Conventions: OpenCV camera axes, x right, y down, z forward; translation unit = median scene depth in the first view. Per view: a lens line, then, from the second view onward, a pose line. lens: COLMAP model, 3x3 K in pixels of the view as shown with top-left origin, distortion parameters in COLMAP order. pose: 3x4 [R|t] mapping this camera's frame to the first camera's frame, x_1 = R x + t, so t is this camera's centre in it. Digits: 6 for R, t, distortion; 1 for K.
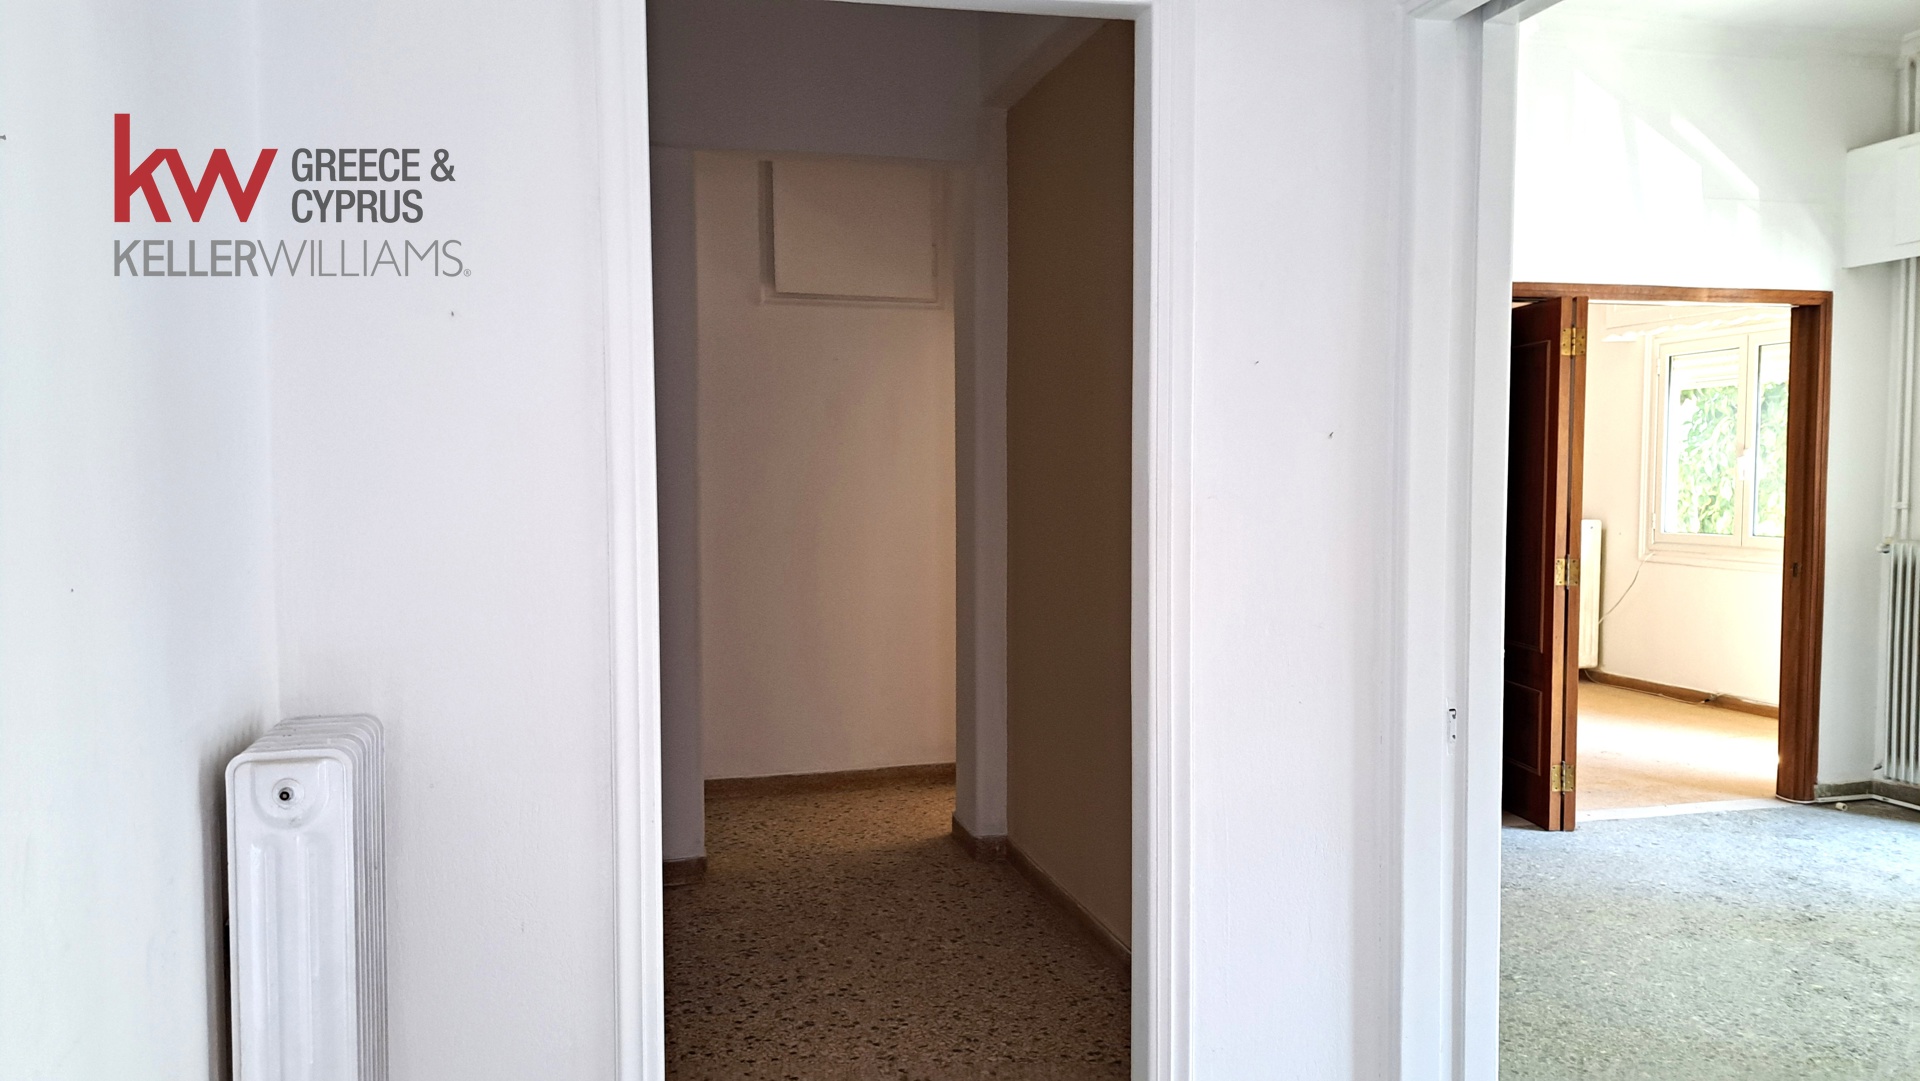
lens RADIAL K [[1379.2, 0, 995.4], [0, 1379.2, 548.4], [0, 0, 1]] dist [0.061975, -0.031006]
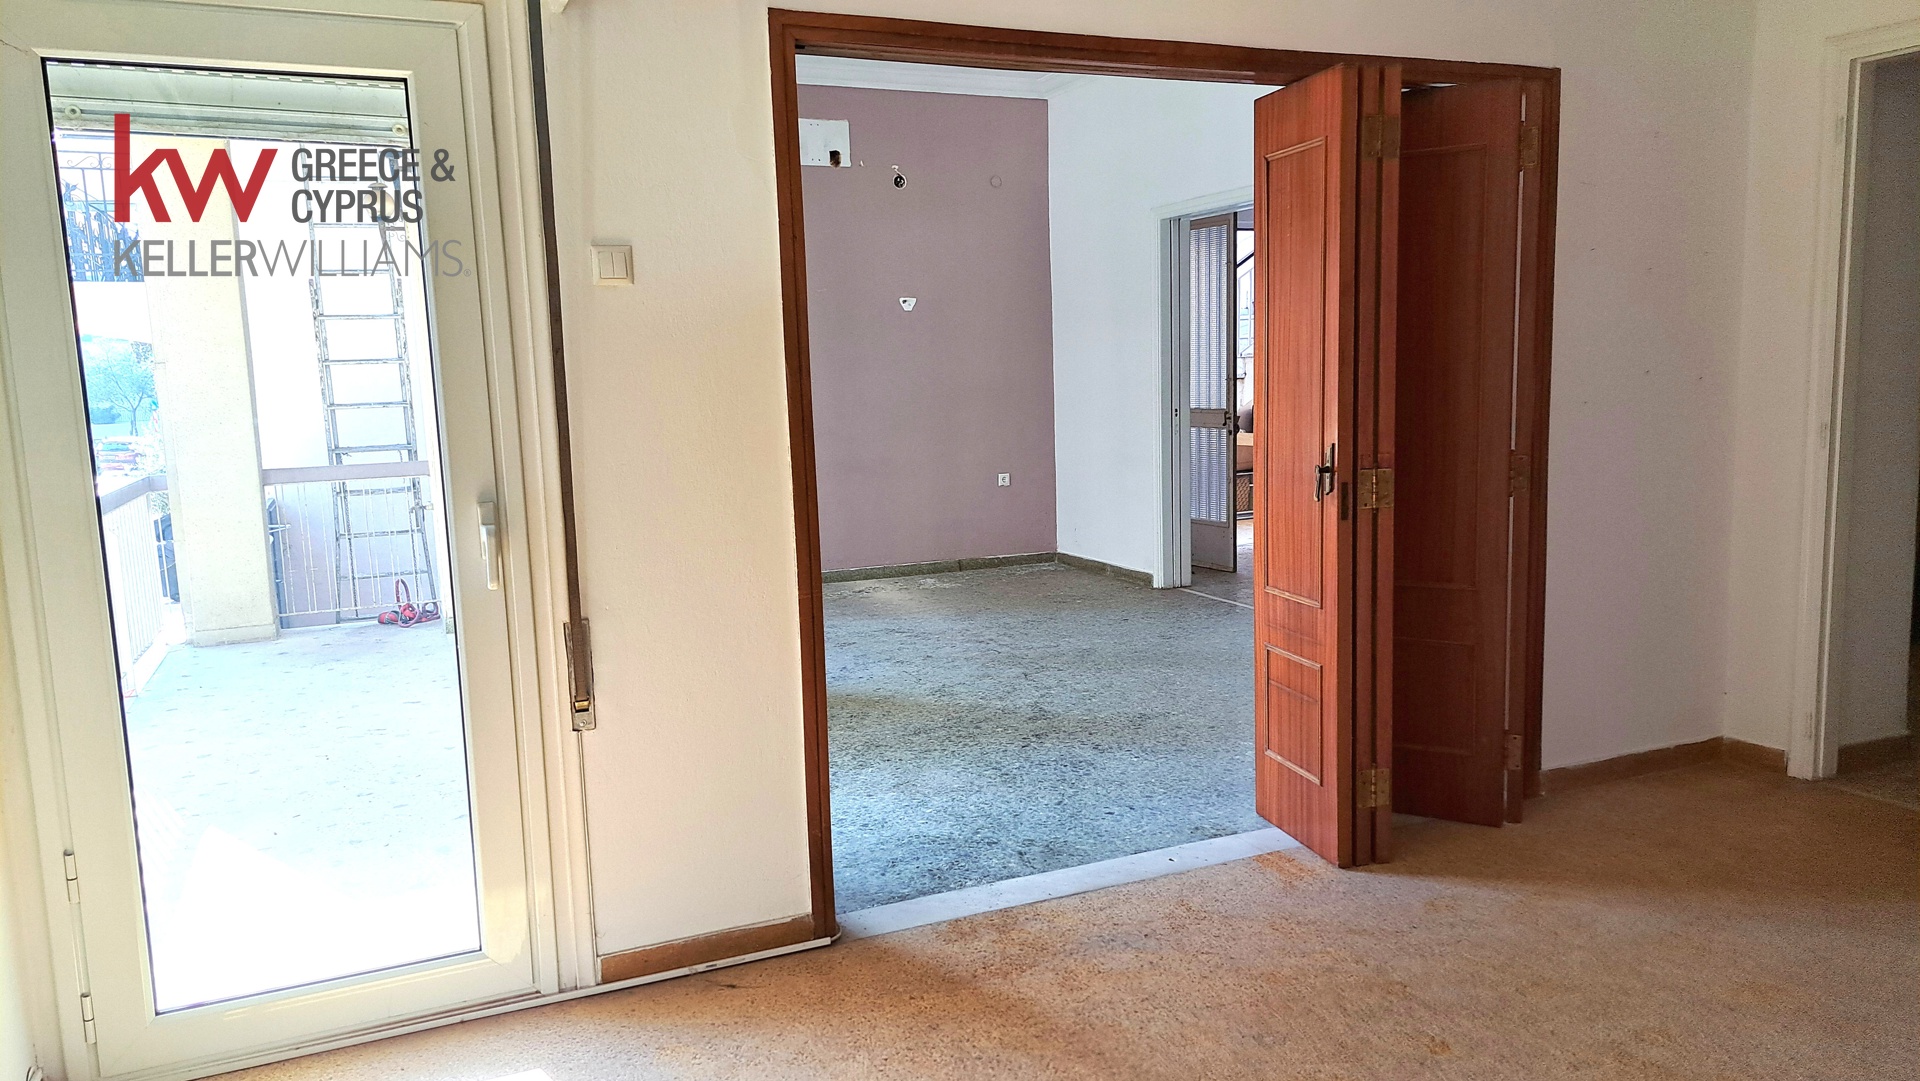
lens RADIAL K [[1379.2, 0, 978.5], [0, 1379.2, 550.9], [0, 0, 1]] dist [0.061975, -0.031006]
pose [[-0.987744, 0.049509, -0.148021, 0.784391], [0.020890, 0.981760, 0.188974, -0.108647], [0.154677, 0.183566, -0.970762, 2.071545]]
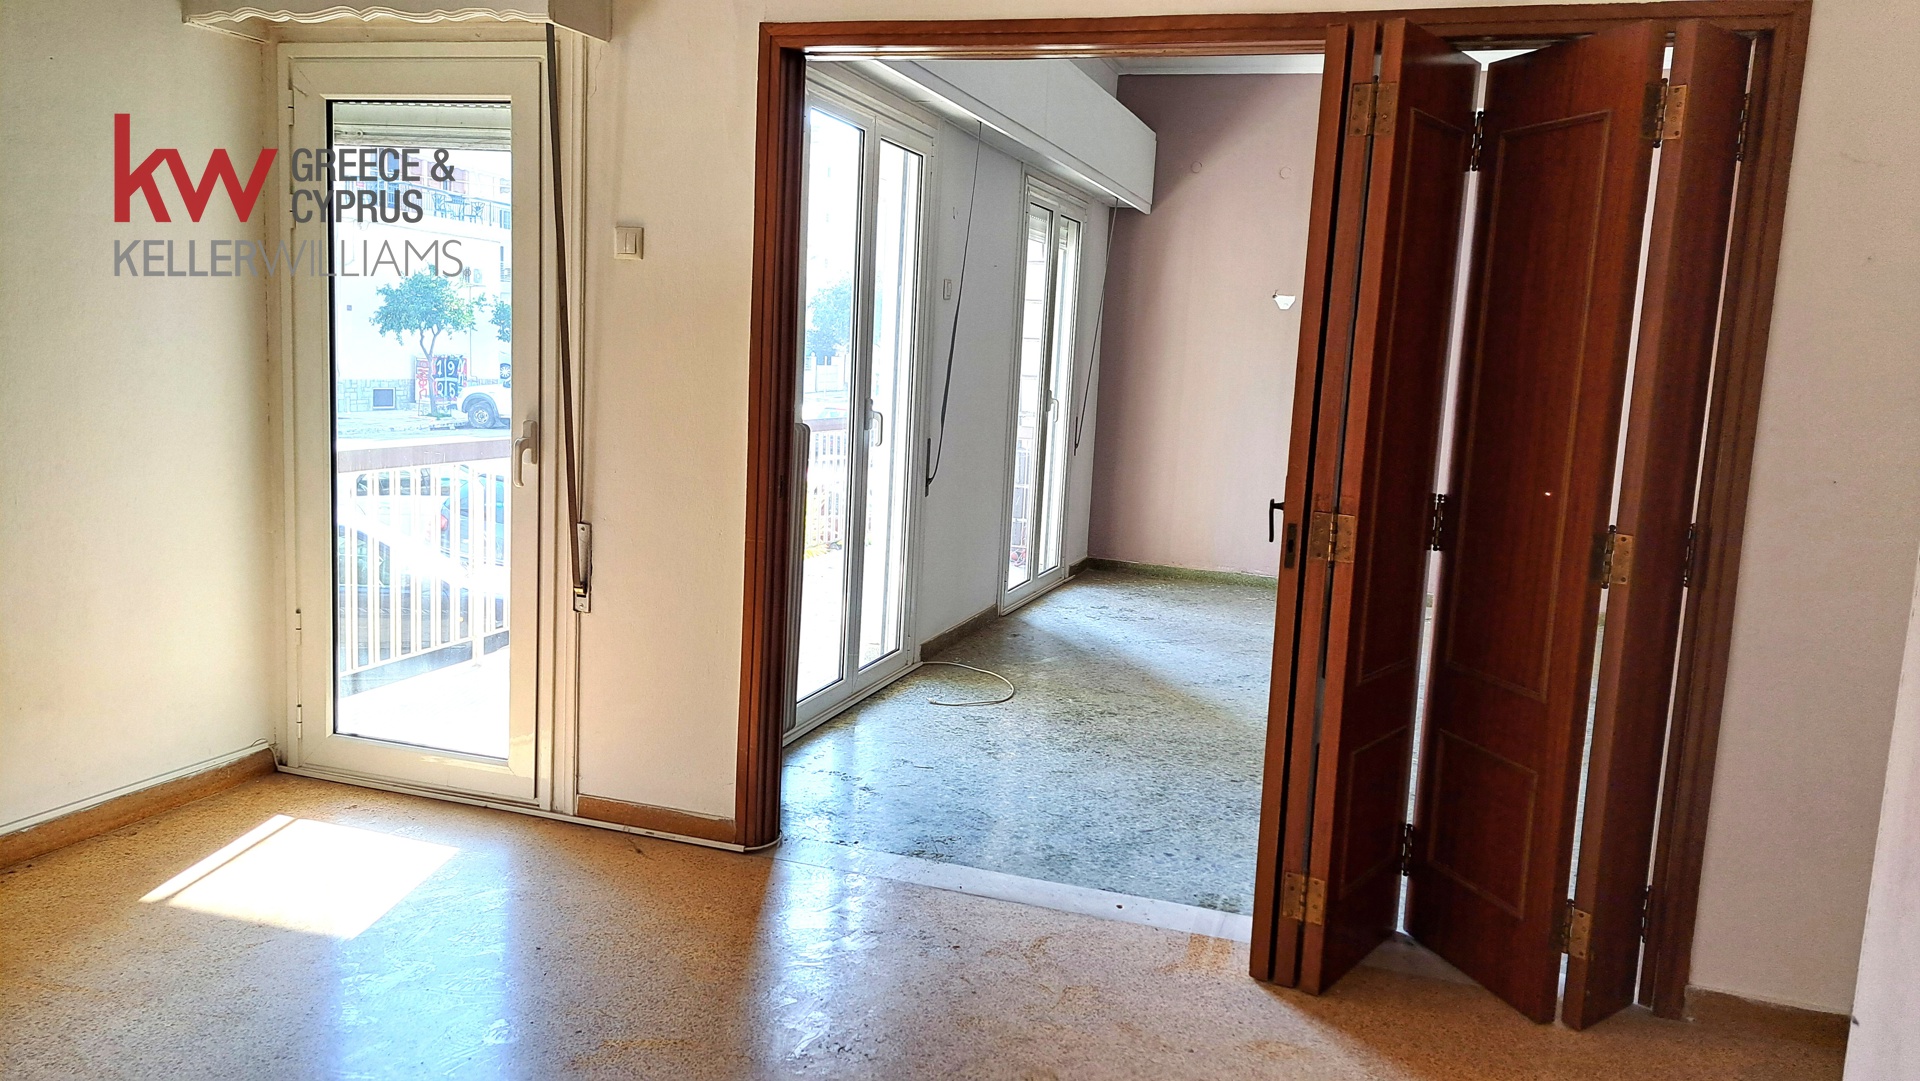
lens RADIAL K [[1379.2, 0, 971.0], [0, 1379.2, 533.6], [0, 0, 1]] dist [0.061975, -0.031006]
pose [[-0.831322, -0.118420, 0.543029, 0.212692], [-0.023563, 0.983669, 0.178439, -0.103041], [-0.555291, 0.135545, -0.820536, 1.955908]]
